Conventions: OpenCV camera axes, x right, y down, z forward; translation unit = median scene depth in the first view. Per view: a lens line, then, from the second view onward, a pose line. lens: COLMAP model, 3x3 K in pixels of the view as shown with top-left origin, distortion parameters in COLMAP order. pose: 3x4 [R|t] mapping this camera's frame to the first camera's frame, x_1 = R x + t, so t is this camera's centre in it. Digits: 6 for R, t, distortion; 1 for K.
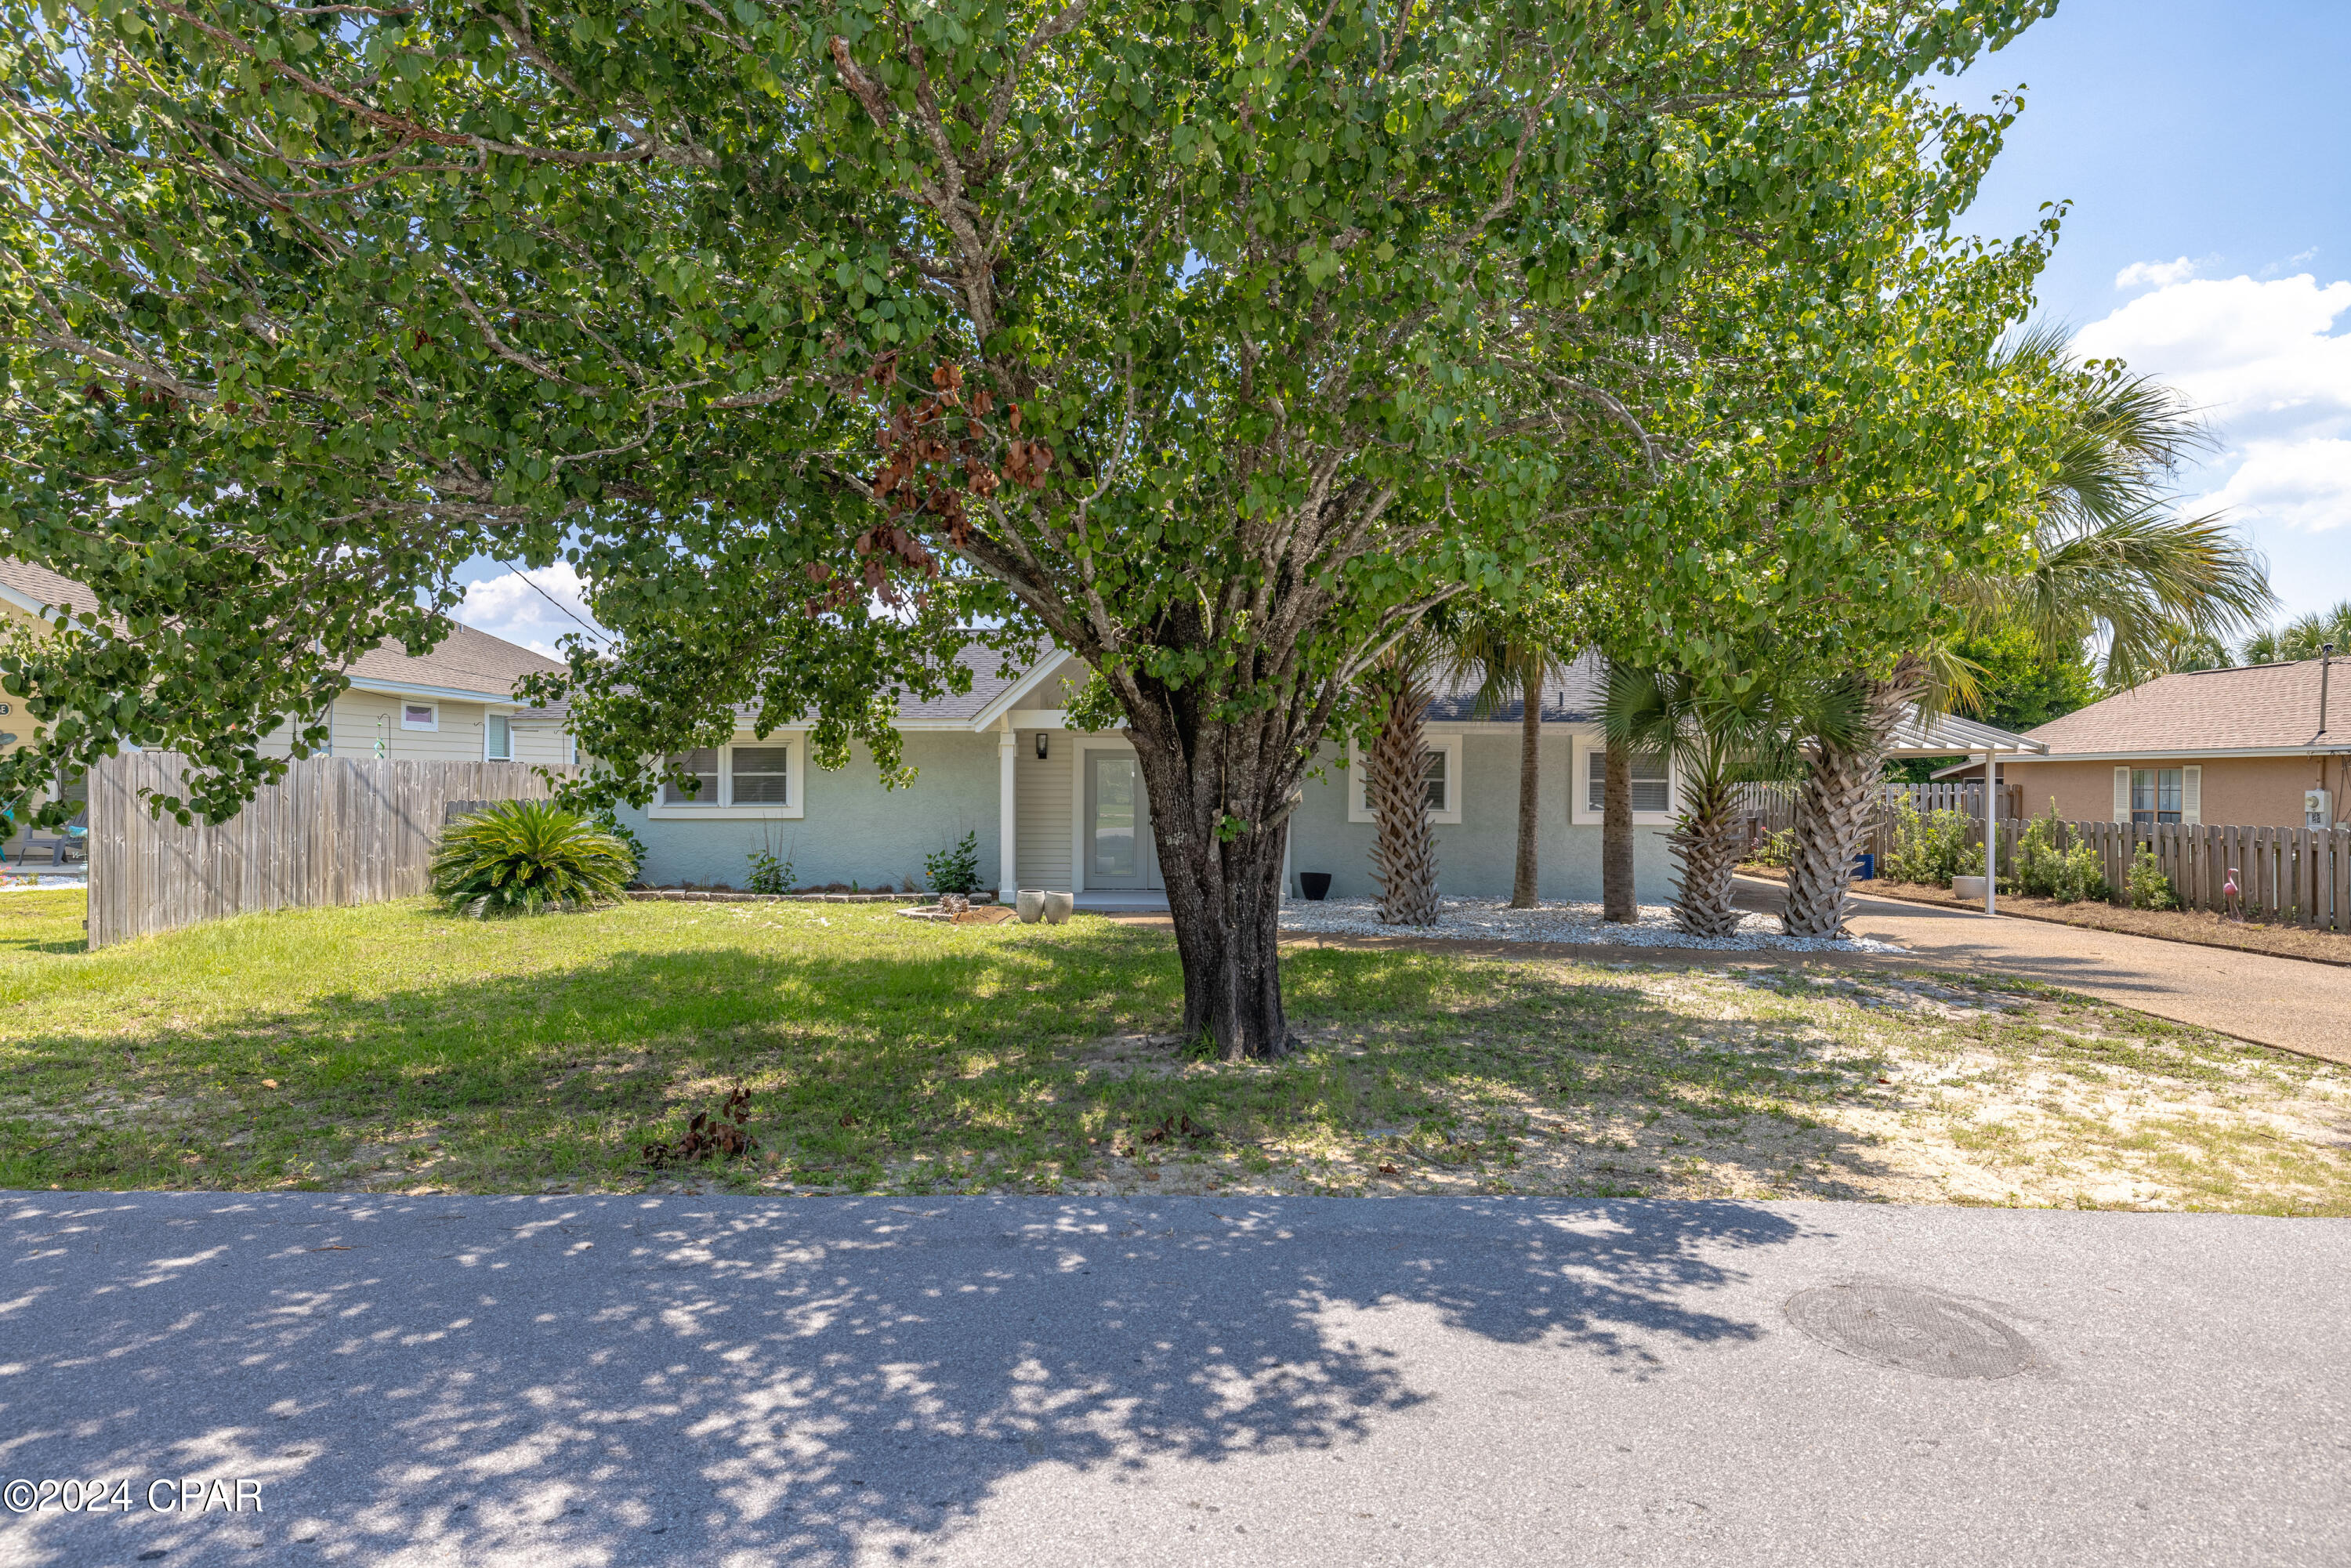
lens RADIAL K [[1340.1, 0, 1176.3], [0, 1340.1, 782.4], [0, 0, 1]] dist [0.003896, 0.000400]
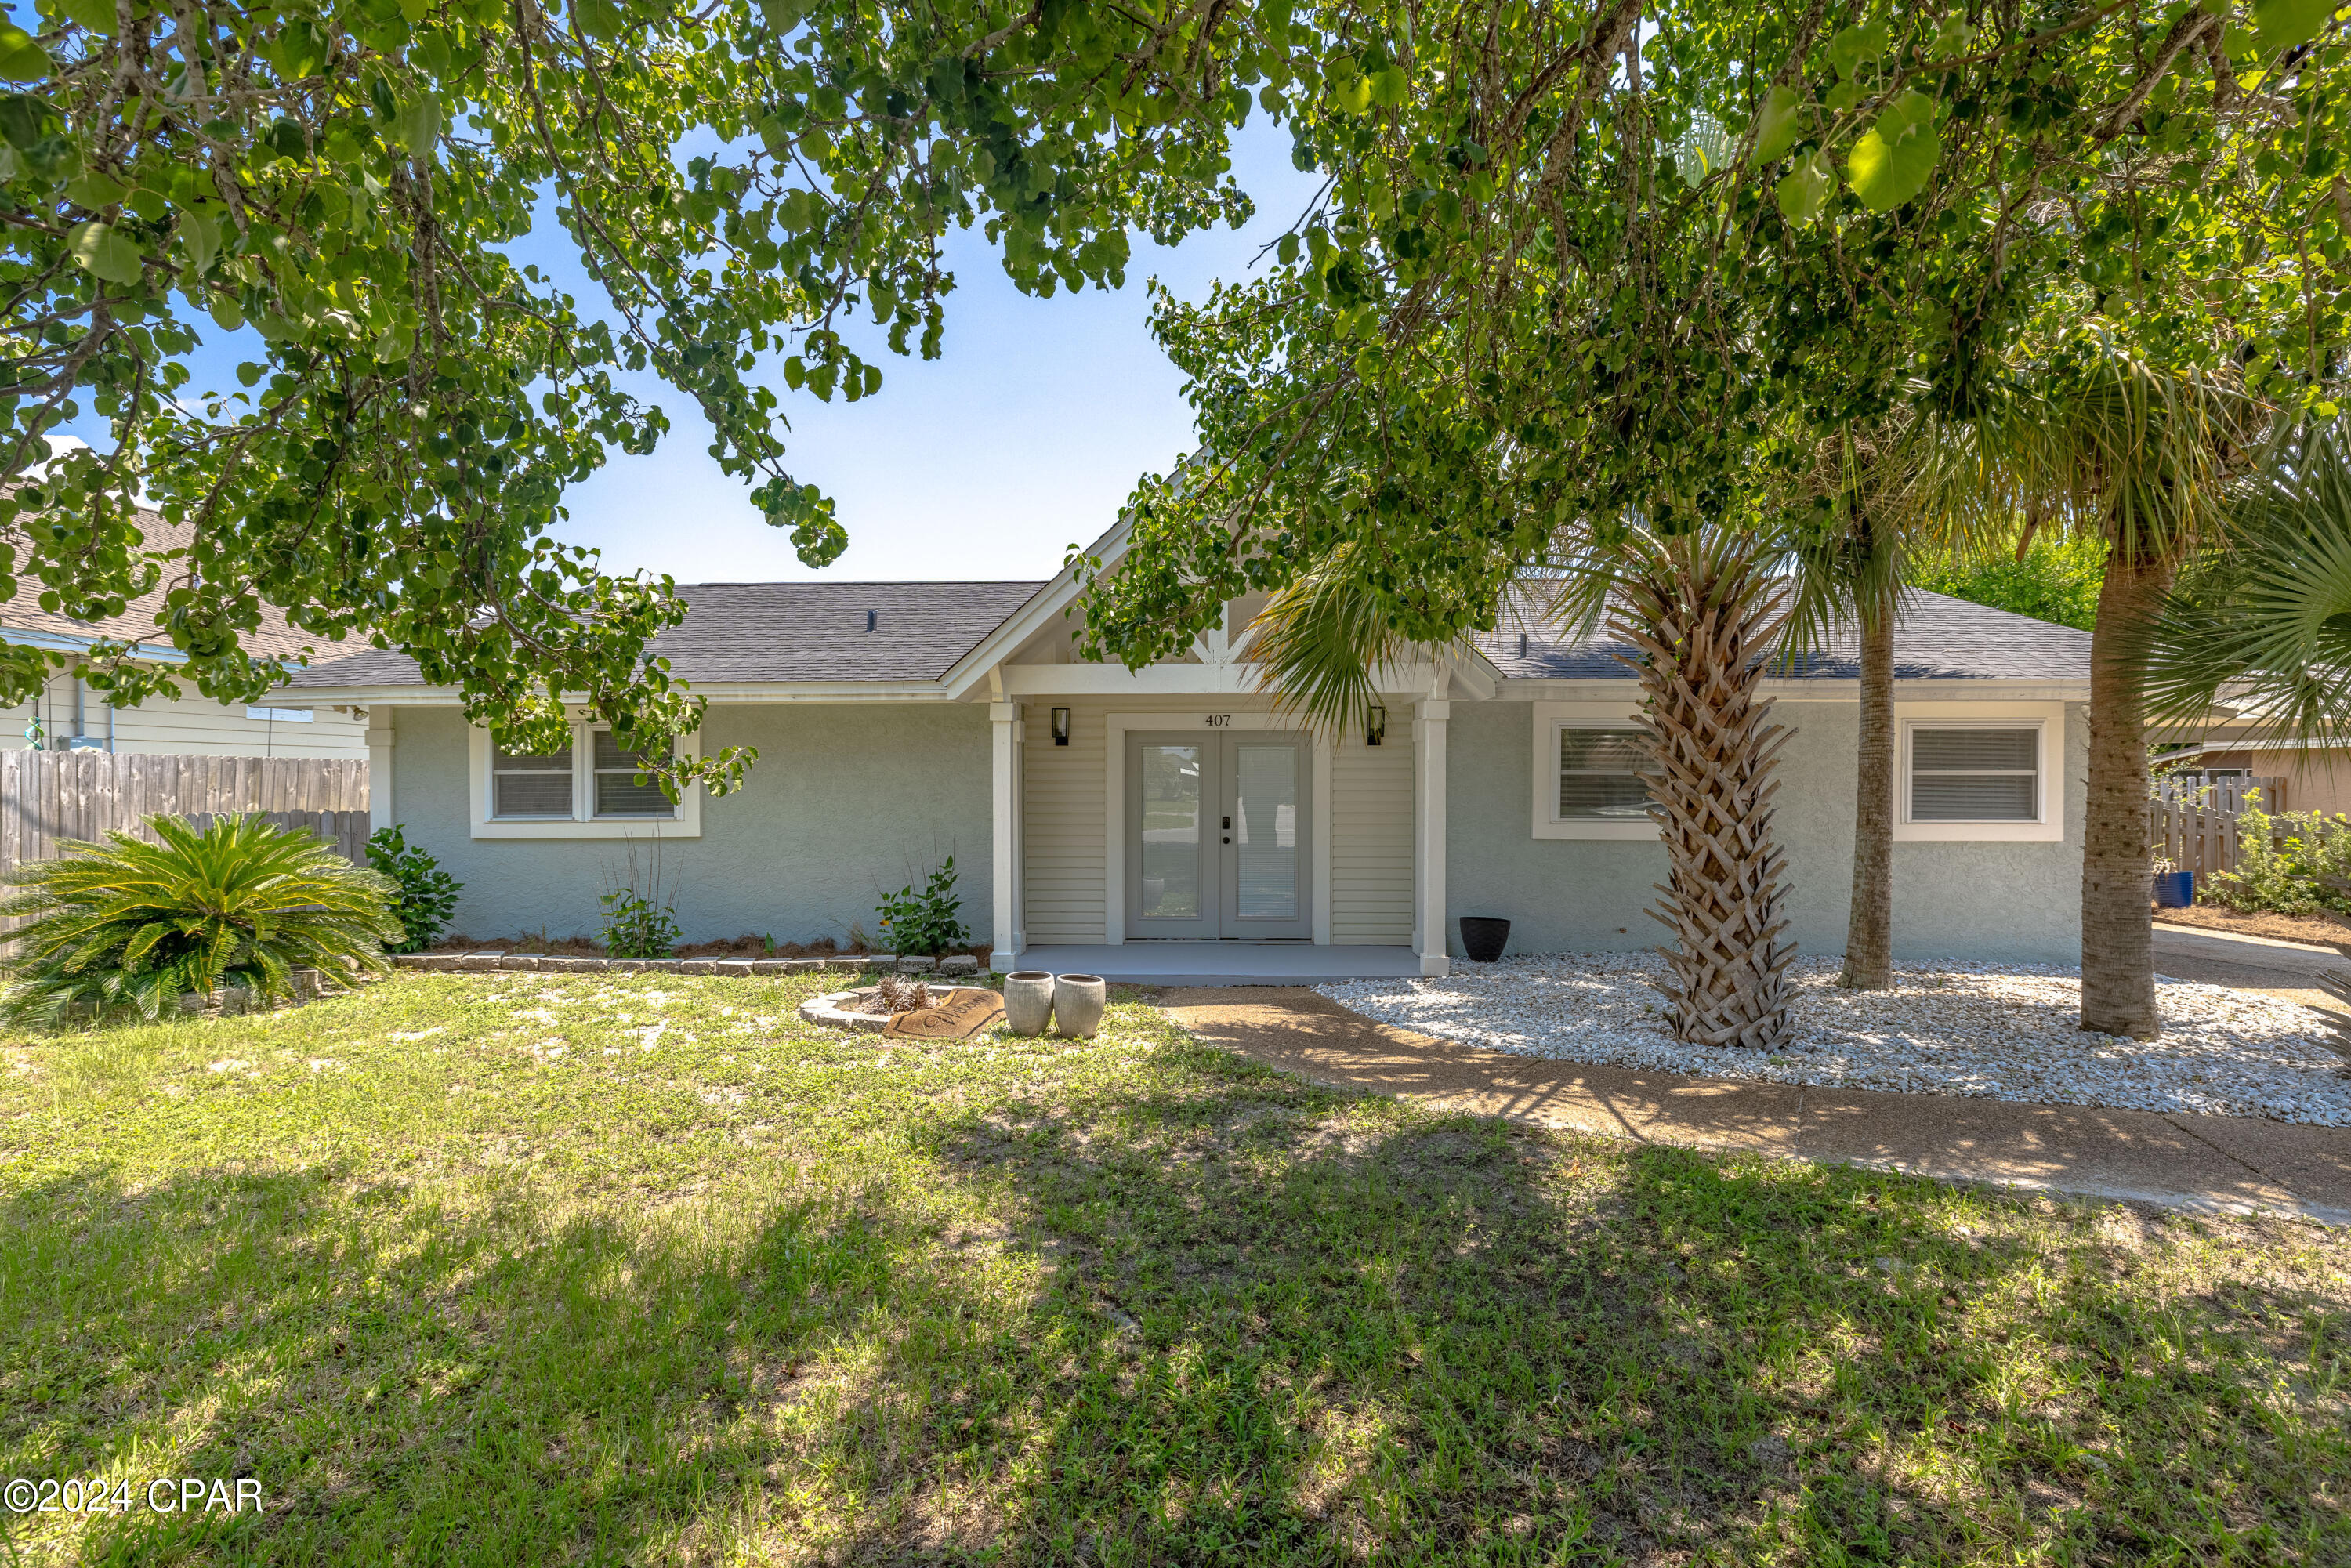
lens RADIAL K [[1139.2, 0, 1169.5], [0, 1139.2, 784.9], [0, 0, 1]] dist [-0.000212, 0.000076]
pose [[0.999475, -0.006396, -0.031777, -0.031370], [0.006462, 0.999977, 0.001956, 0.001146], [0.031763, -0.002161, 0.999493, 0.477309]]
